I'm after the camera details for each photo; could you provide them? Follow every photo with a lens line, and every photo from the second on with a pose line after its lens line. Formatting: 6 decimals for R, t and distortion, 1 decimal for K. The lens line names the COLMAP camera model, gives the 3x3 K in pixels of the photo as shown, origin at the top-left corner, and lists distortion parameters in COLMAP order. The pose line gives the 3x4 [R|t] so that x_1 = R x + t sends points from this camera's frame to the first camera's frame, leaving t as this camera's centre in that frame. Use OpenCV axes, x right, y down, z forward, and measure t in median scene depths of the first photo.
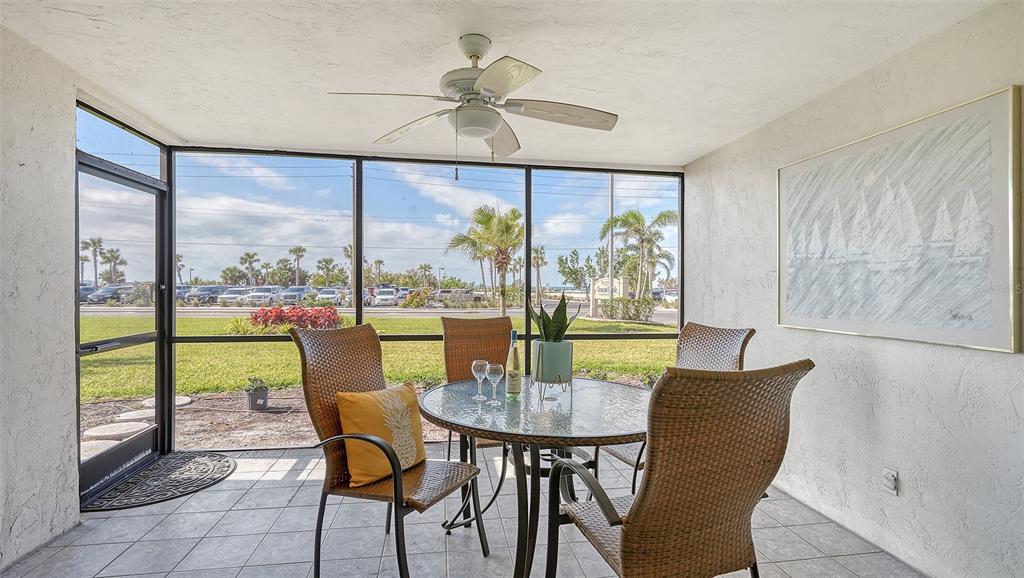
lens RADIAL K [[483.8, 0, 517.9], [0, 483.8, 294.5], [0, 0, 1]] dist [0.002674, -0.000033]
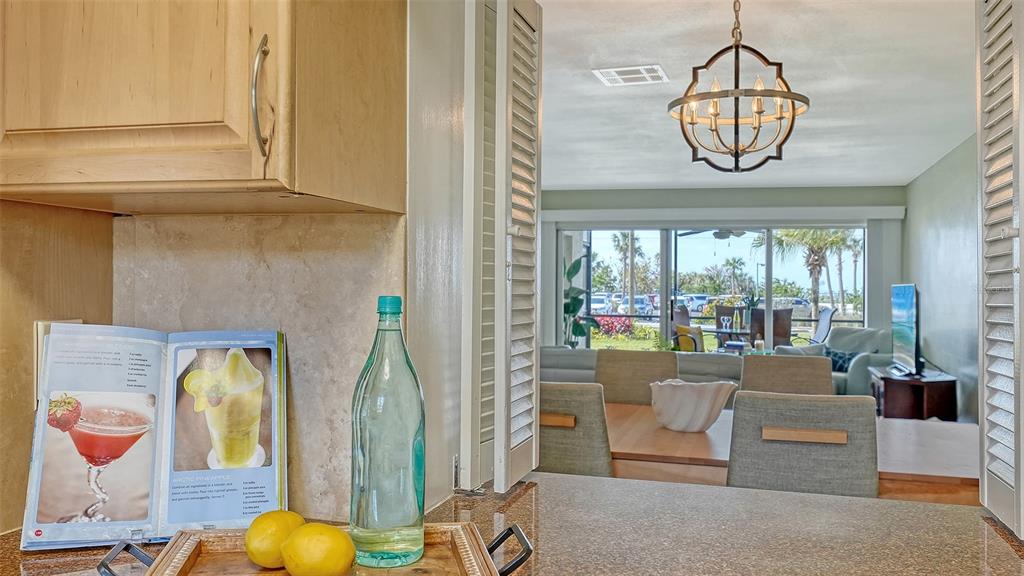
lens RADIAL K [[857.8, 0, 511.8], [0, 857.8, 281.0], [0, 0, 1]] dist [0.009866, -0.005536]
pose [[0.902271, -0.000250, -0.431170, 0.479113], [-0.013299, 0.999508, -0.028409, 0.042411], [0.430965, 0.031366, 0.901823, -2.109172]]
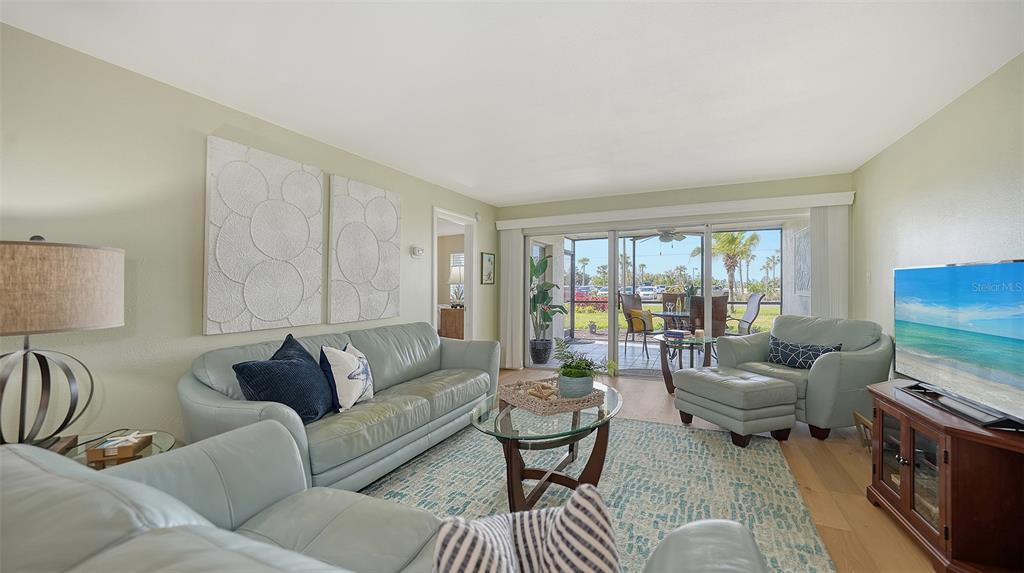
lens RADIAL K [[395.4, 0, 514.9], [0, 395.4, 289.9], [0, 0, 1]] dist [-0.000417, 0.000080]
pose [[0.830091, -0.010486, -0.557529, 0.268080], [0.007908, 0.999944, -0.007033, 0.022630], [0.557572, 0.001429, 0.830128, -0.914732]]
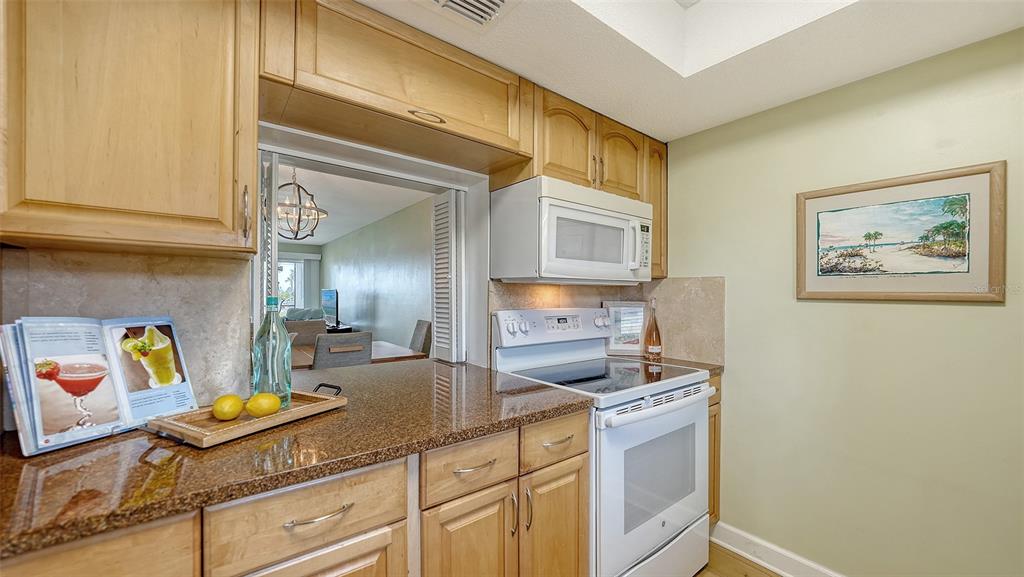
lens RADIAL K [[389.0, 0, 509.0], [0, 389.0, 289.1], [0, 0, 1]] dist [-0.010703, 0.000894]
pose [[0.883236, 0.004452, 0.468908, 0.335681], [0.007986, 0.999667, -0.024535, 0.042484], [-0.468861, 0.025414, 0.882906, -2.233141]]
